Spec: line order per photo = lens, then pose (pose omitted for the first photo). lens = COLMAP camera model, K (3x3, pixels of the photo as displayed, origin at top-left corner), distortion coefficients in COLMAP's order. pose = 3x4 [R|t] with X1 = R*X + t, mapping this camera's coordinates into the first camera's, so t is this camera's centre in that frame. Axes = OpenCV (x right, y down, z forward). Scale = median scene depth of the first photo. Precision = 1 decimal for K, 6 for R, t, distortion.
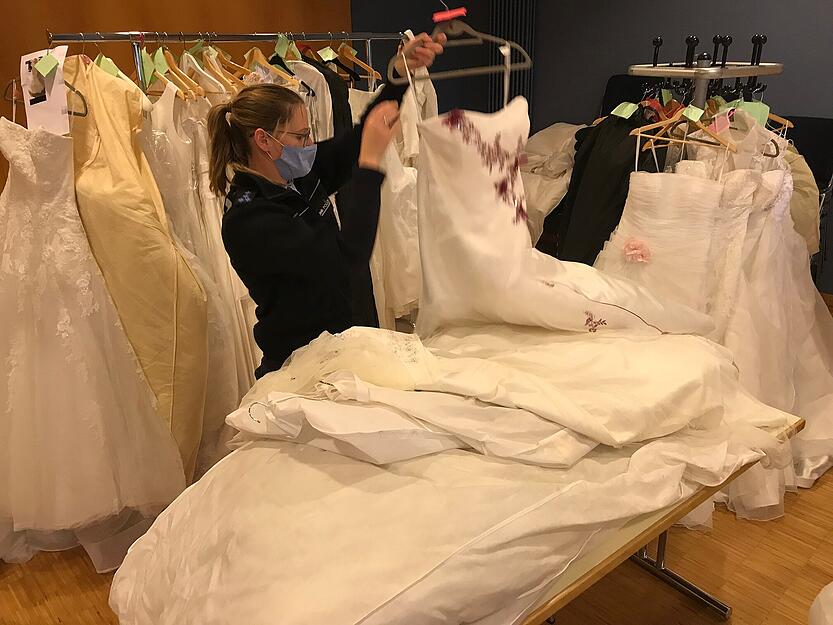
lens RADIAL K [[676.5, 0, 375.4], [0, 676.5, 310.3], [0, 0, 1]] dist [0.006462, 0.002832]
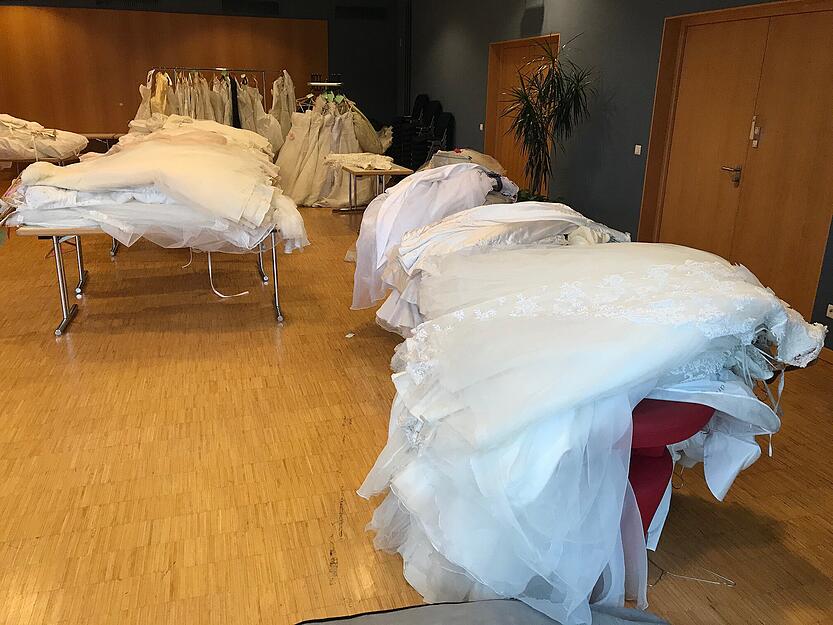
lens RADIAL K [[676.5, 0, 375.4], [0, 676.5, 310.3], [0, 0, 1]] dist [0.006462, 0.002832]
pose [[0.881273, 0.184420, -0.435140, 2.395092], [-0.207996, 0.978107, -0.006708, 0.698495], [0.424377, 0.096419, 0.900338, -1.770342]]
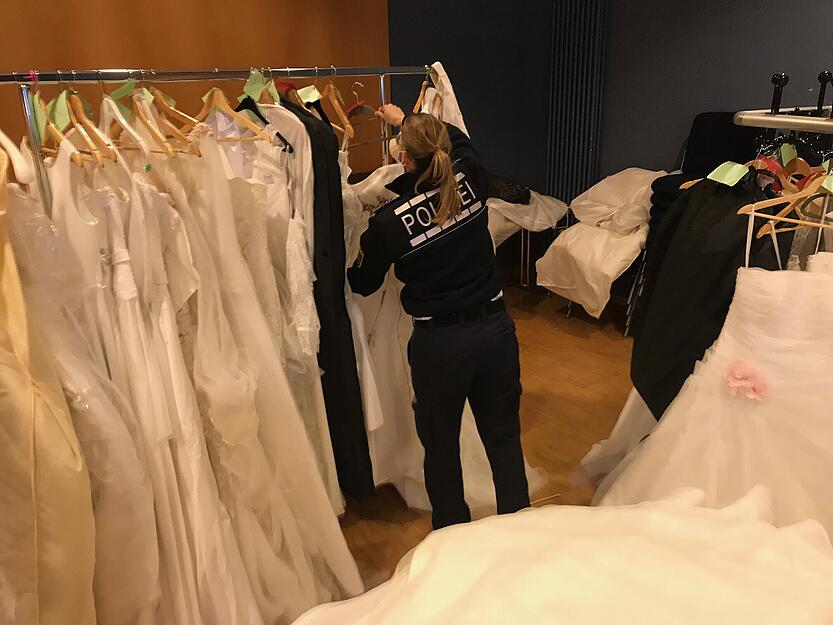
lens RADIAL K [[676.5, 0, 375.4], [0, 676.5, 310.3], [0, 0, 1]] dist [0.006462, 0.002832]
pose [[0.995280, 0.030143, -0.092247, 0.075114], [-0.033078, 0.998989, -0.030454, -0.127000], [0.091235, 0.033362, 0.995270, 0.282929]]
